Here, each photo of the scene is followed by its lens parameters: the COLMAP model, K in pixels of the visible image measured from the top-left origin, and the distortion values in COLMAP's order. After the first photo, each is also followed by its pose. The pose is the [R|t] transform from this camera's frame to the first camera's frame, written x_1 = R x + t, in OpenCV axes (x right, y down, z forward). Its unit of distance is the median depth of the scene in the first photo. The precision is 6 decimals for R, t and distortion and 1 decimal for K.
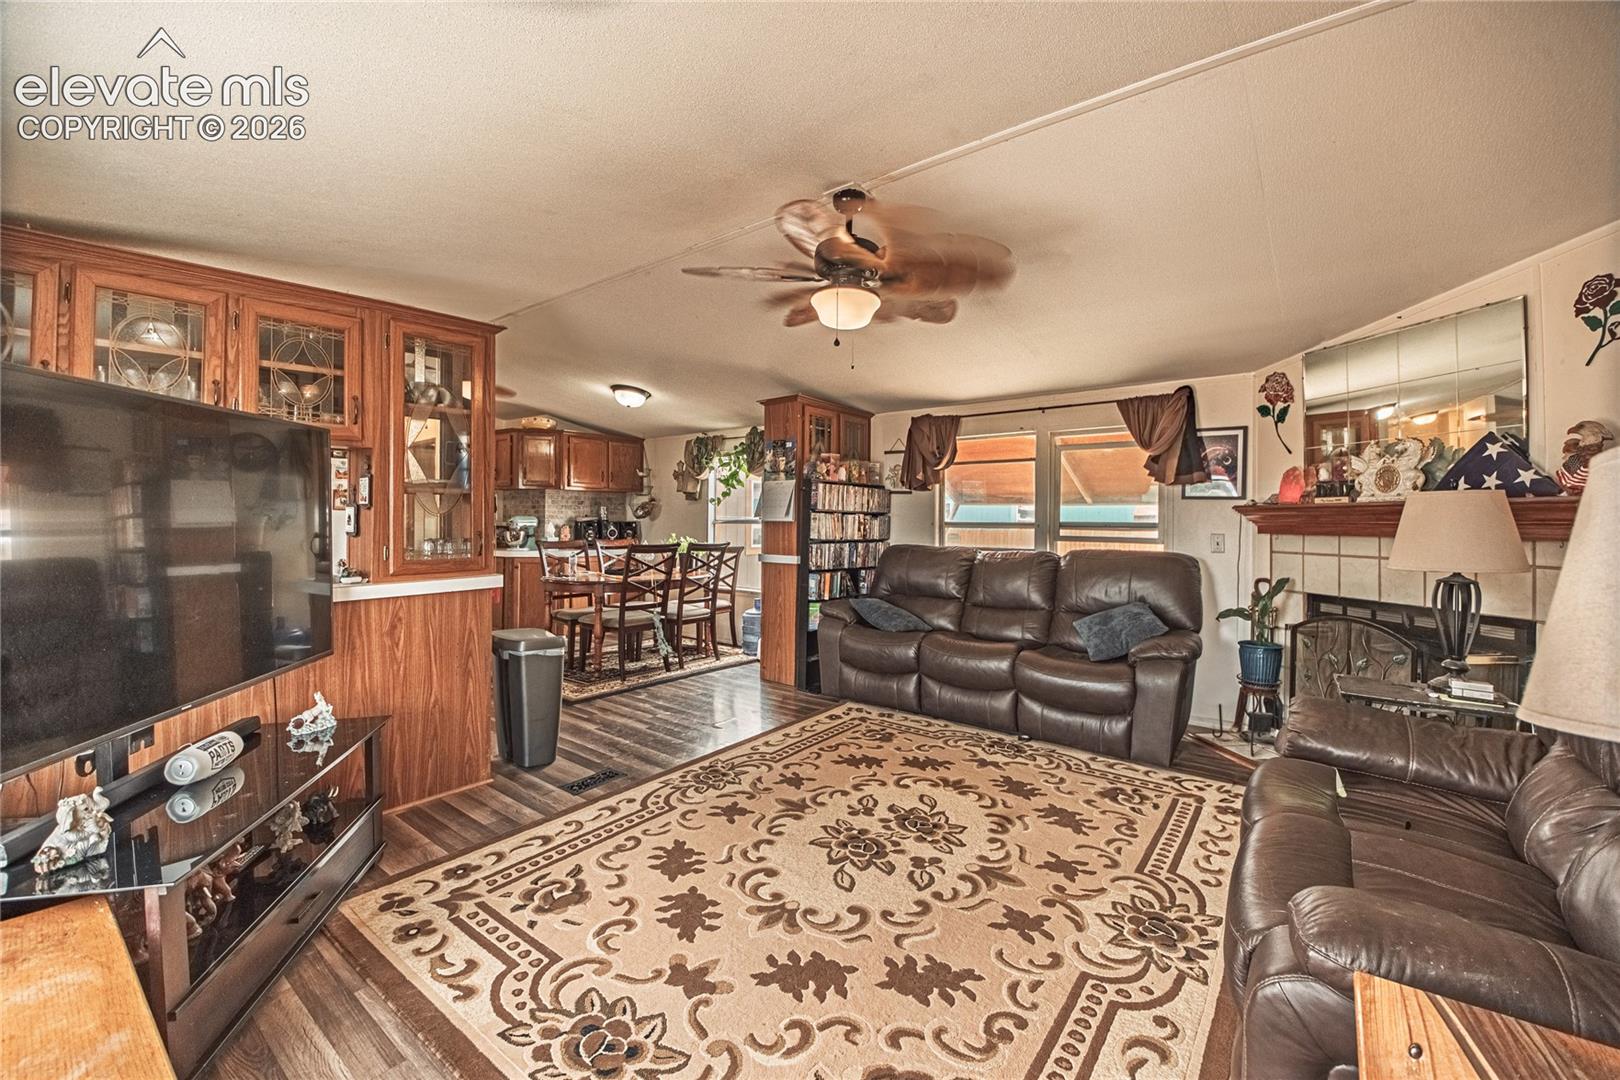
lens RADIAL K [[663.9, 0, 812.9], [0, 663.9, 518.3], [0, 0, 1]] dist [0.014165, -0.000328]
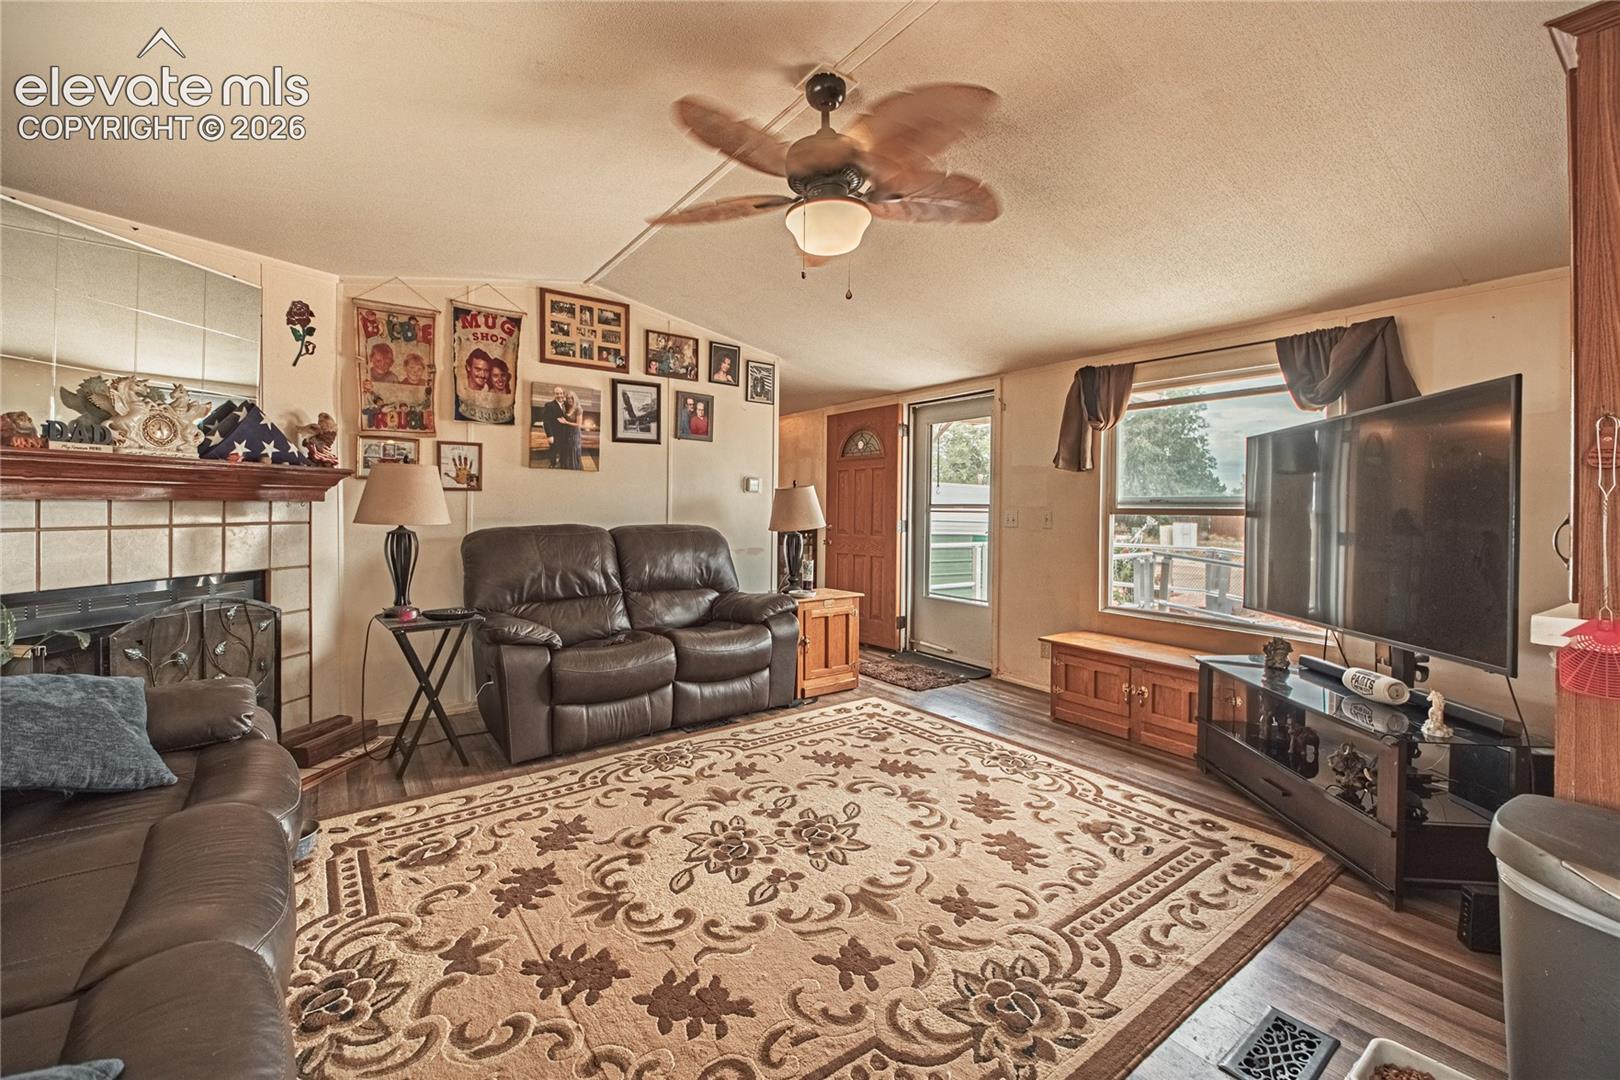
lens RADIAL K [[663.9, 0, 812.9], [0, 663.9, 518.3], [0, 0, 1]] dist [0.014165, -0.000328]
pose [[-0.960976, -0.020431, 0.275876, -0.171400], [-0.016656, 0.999733, 0.016017, 0.028702], [-0.276130, 0.010797, -0.961060, 1.885570]]
